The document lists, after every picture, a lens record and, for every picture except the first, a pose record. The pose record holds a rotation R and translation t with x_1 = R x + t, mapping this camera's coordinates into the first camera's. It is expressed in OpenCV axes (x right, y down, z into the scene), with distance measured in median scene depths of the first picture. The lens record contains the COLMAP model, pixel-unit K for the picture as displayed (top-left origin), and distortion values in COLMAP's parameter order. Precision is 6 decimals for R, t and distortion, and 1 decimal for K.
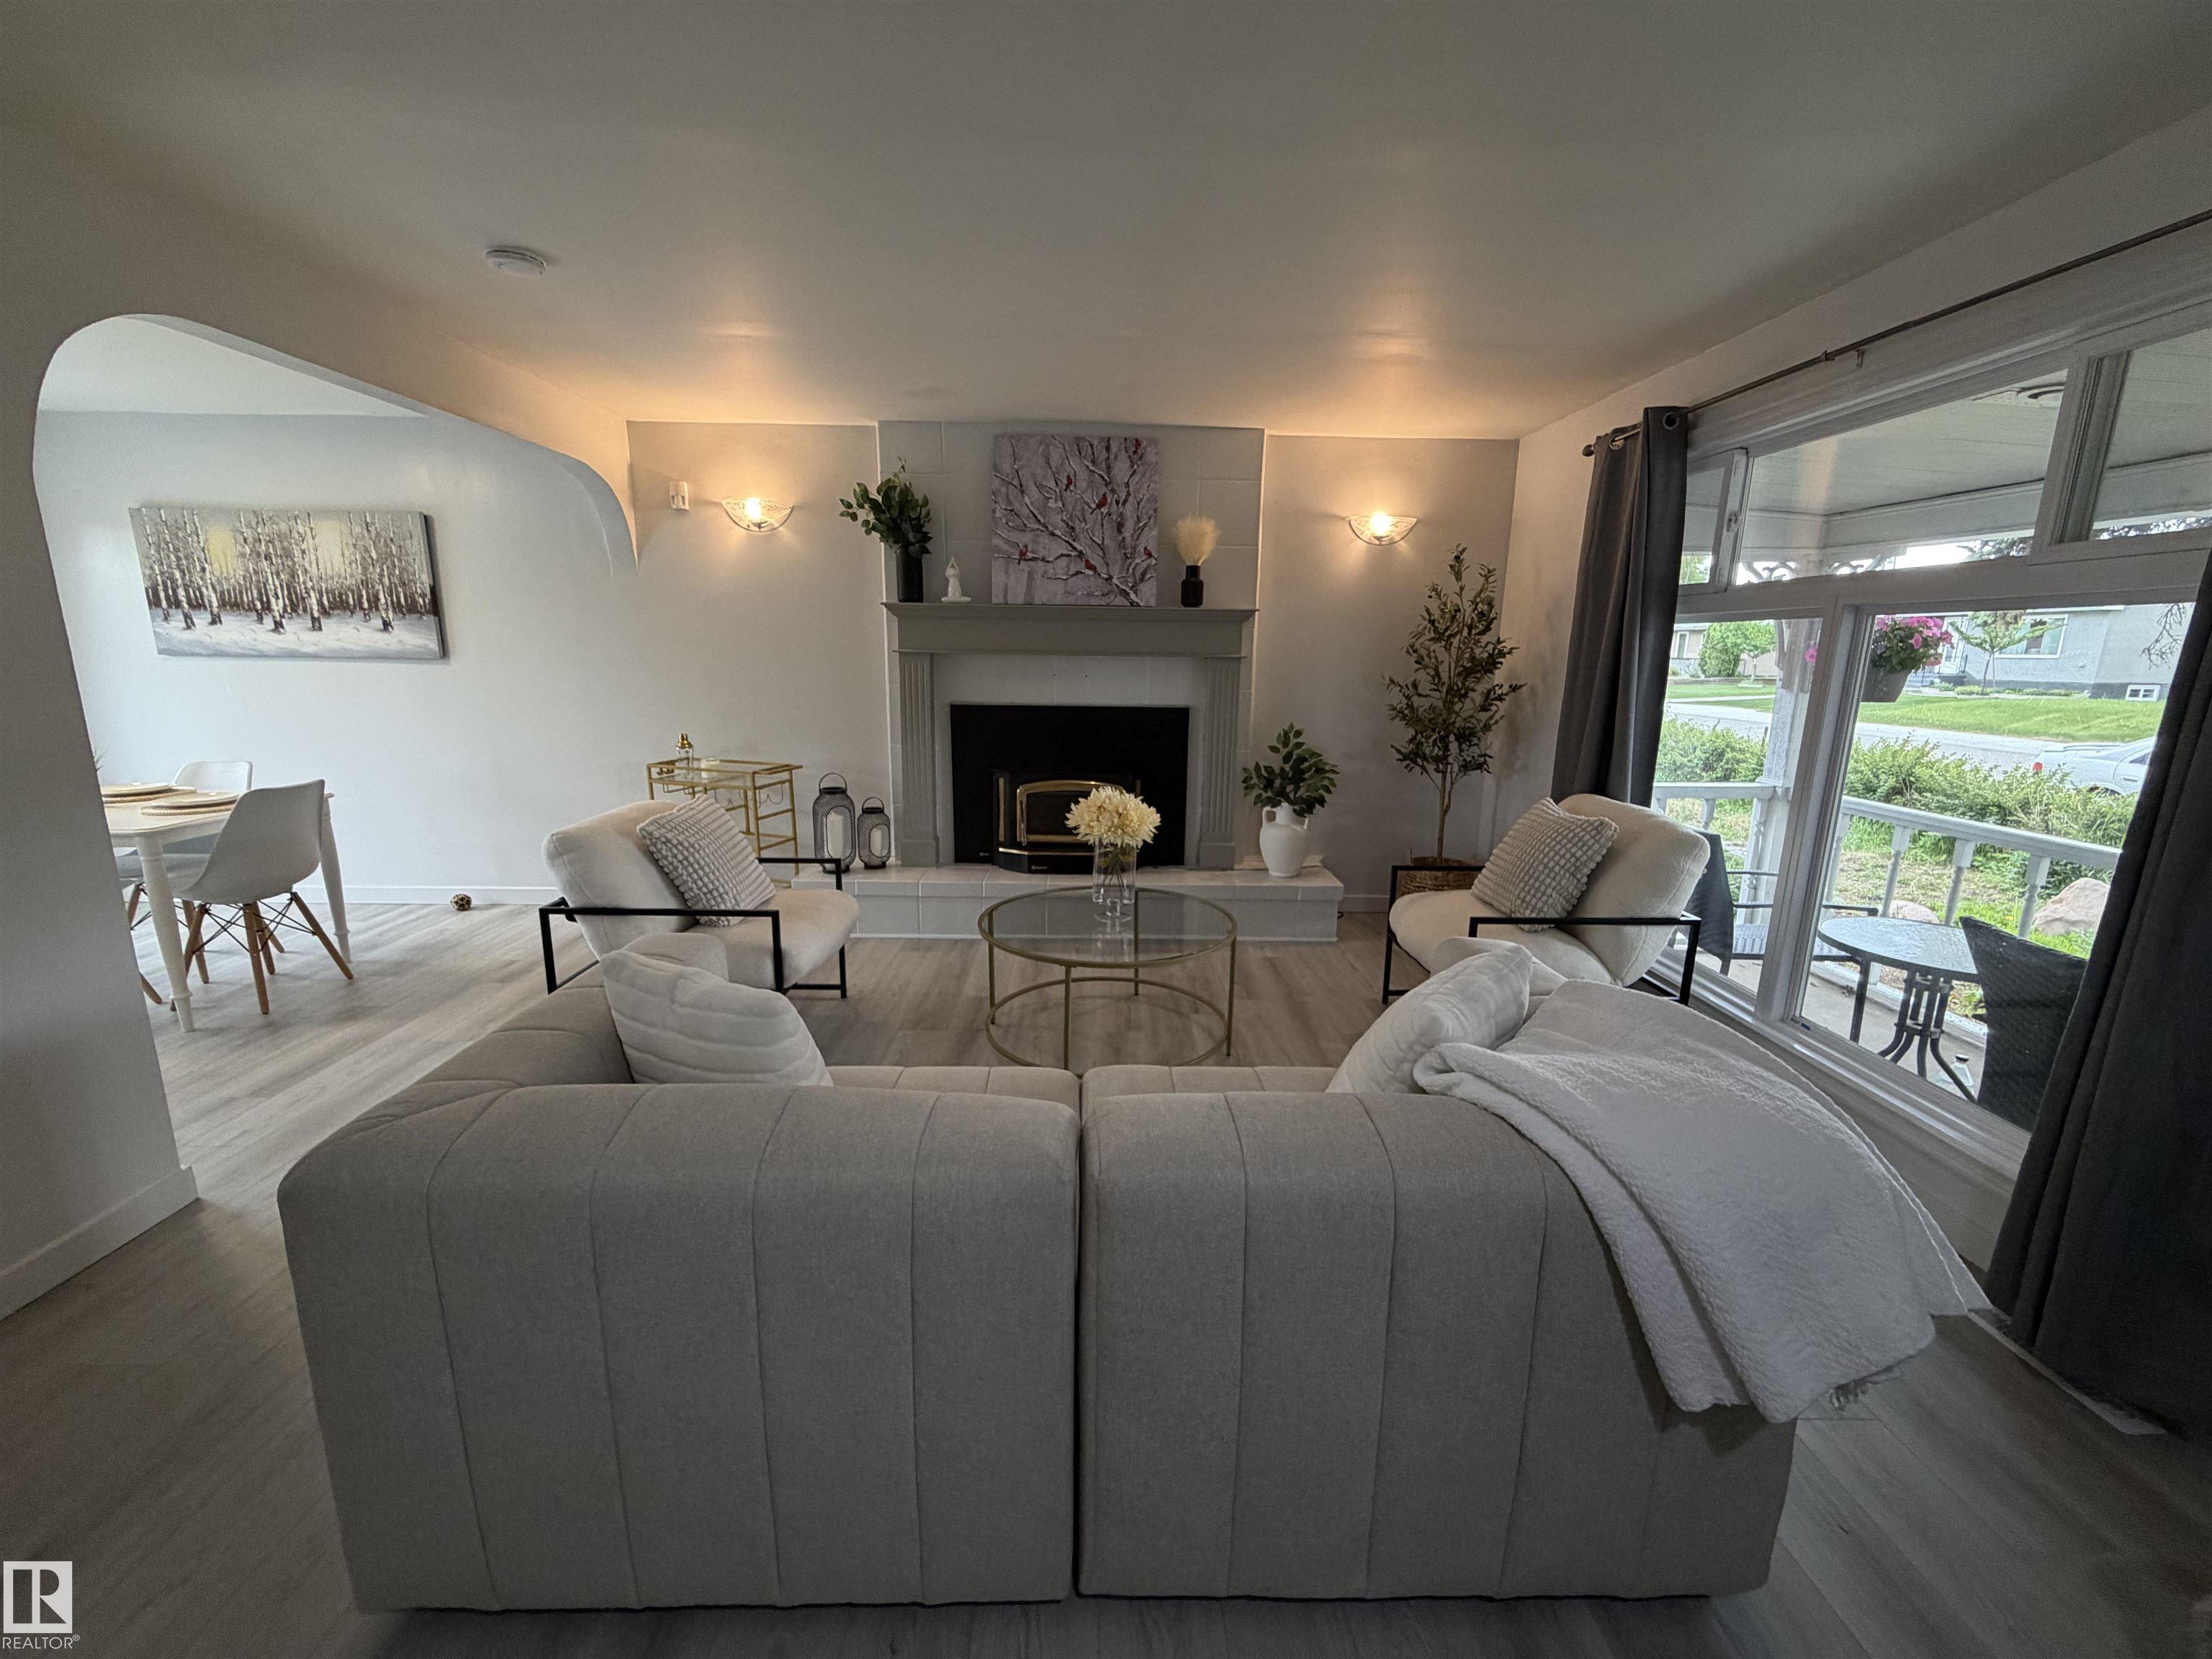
lens RADIAL K [[881.2, 0, 1098.3], [0, 881.2, 829.0], [0, 0, 1]] dist [0.000280, 0.000789]
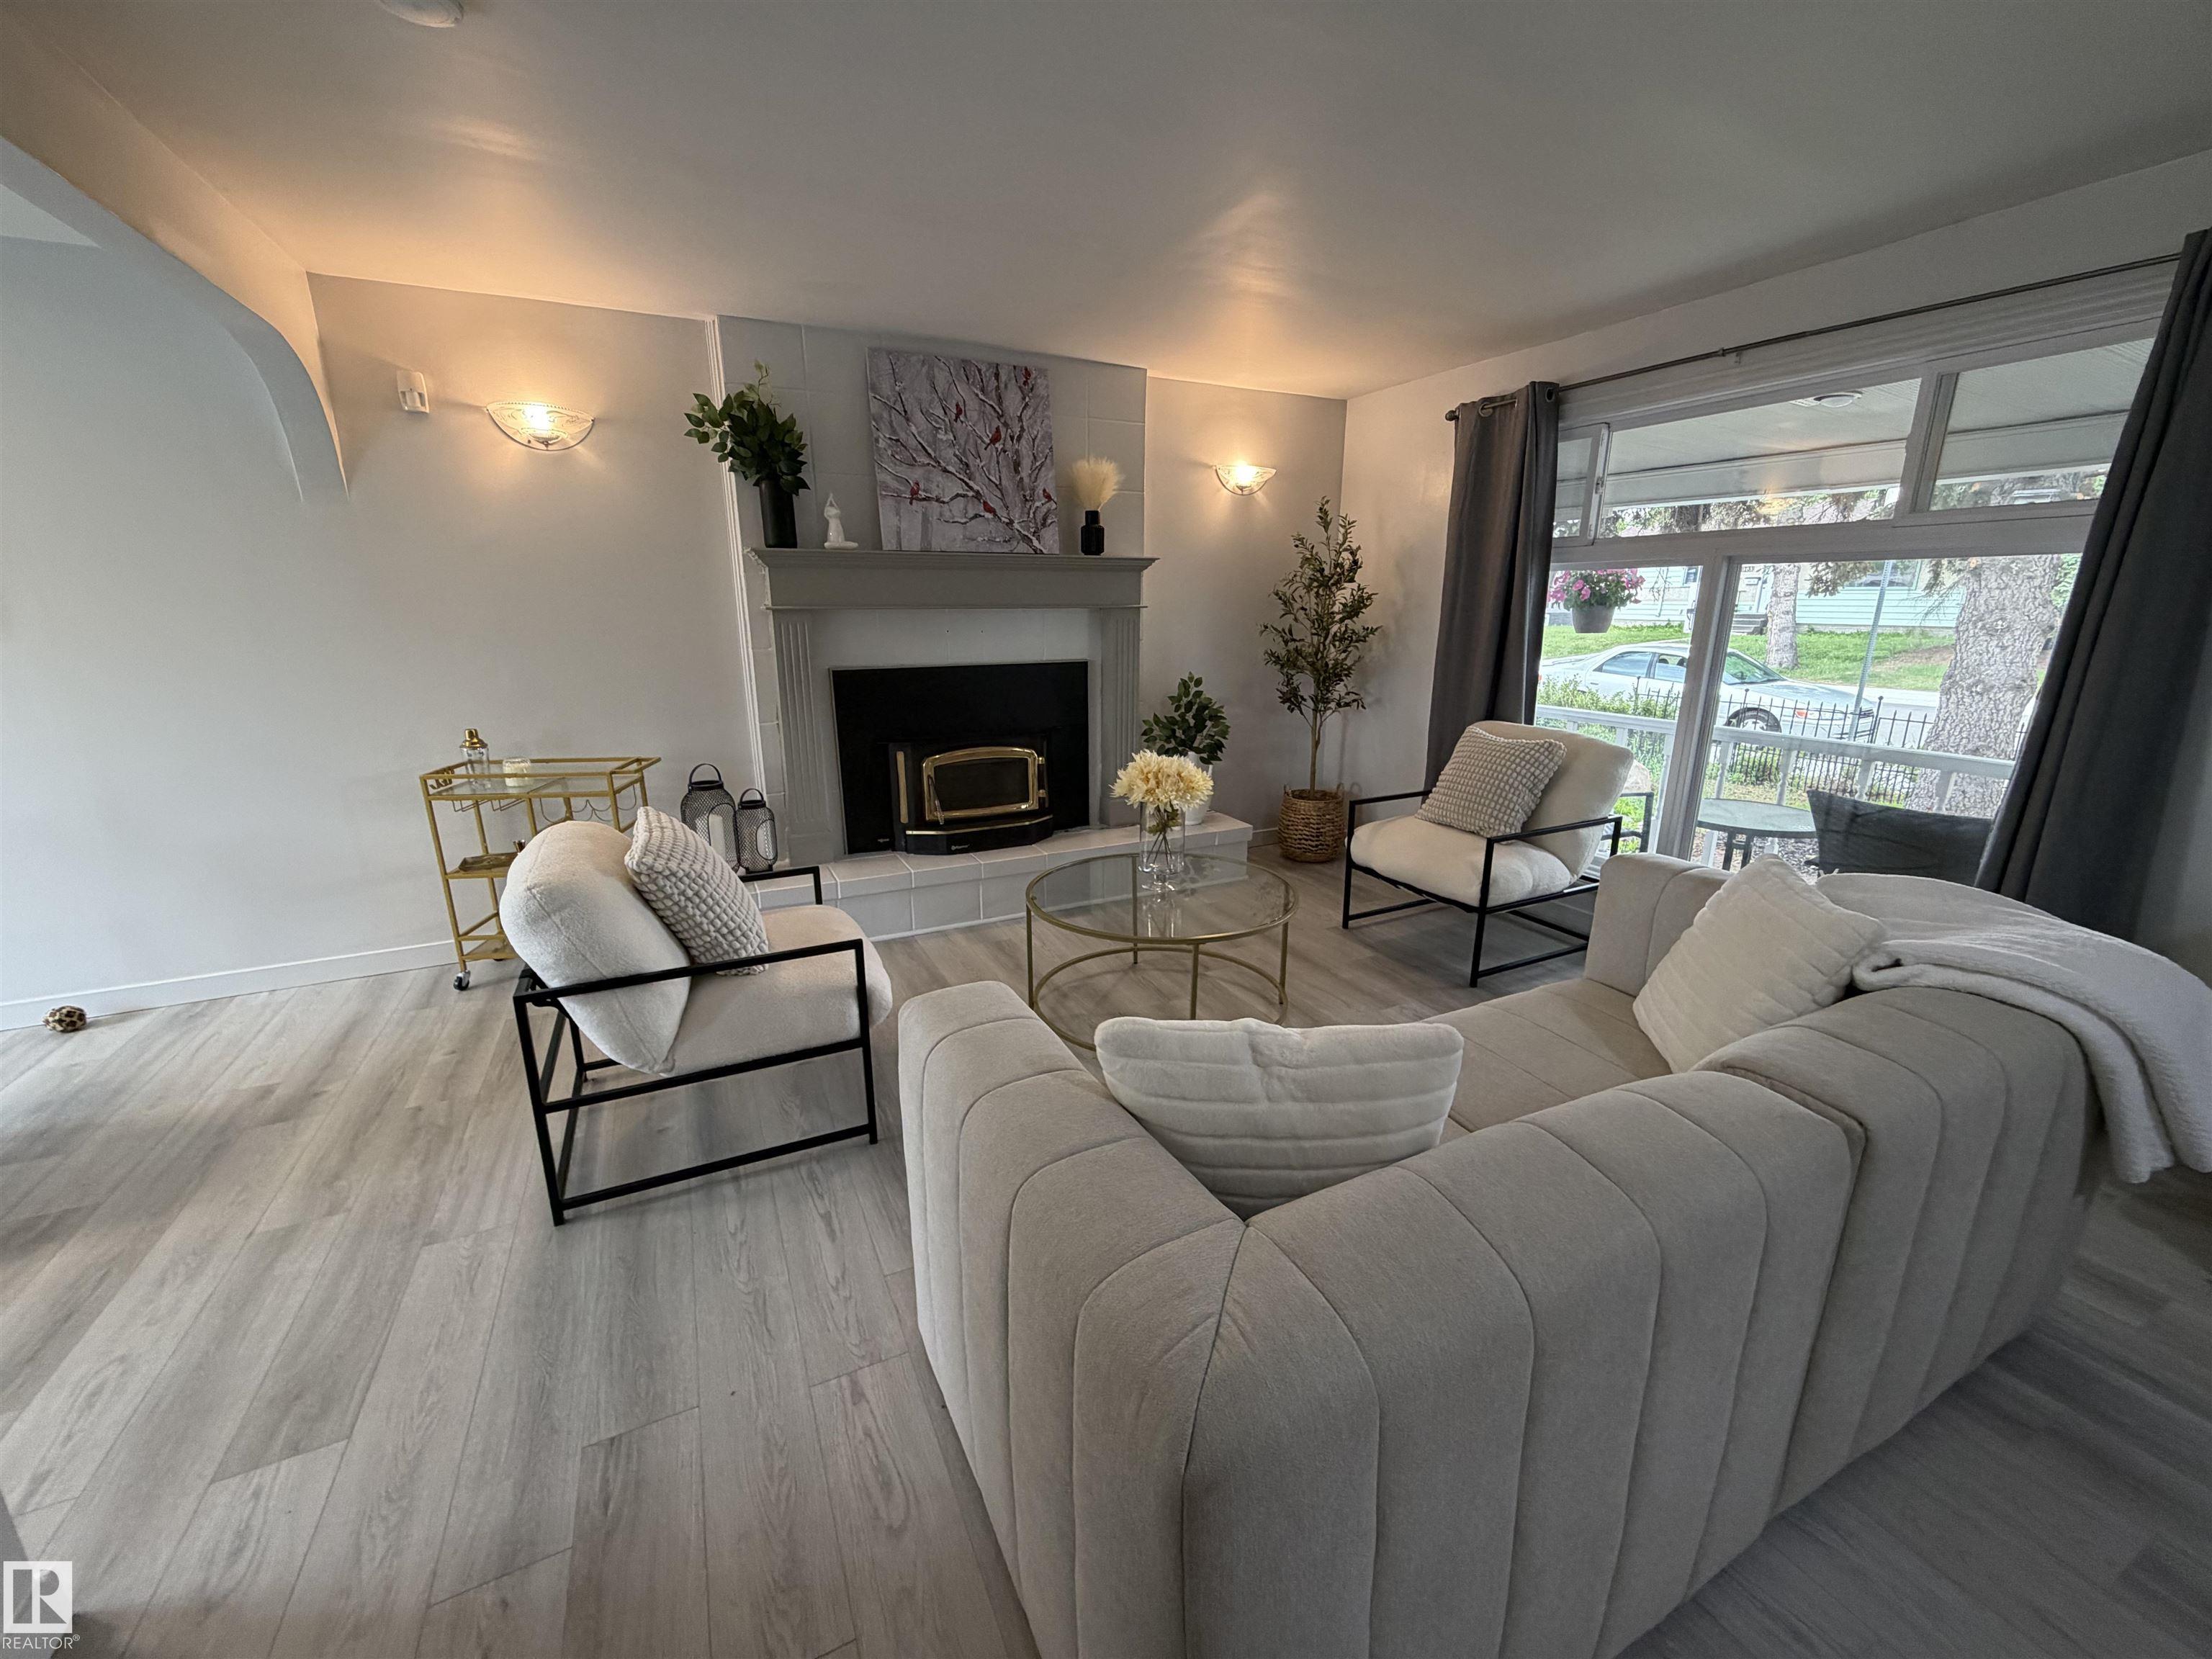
lens RADIAL K [[881.2, 0, 1105.8], [0, 881.2, 828.8], [0, 0, 1]] dist [0.000280, 0.000789]
pose [[0.904855, -0.123015, 0.407560, -0.309790], [0.100154, 0.991984, 0.077053, -0.030402], [-0.413772, -0.028903, 0.909922, 0.119013]]
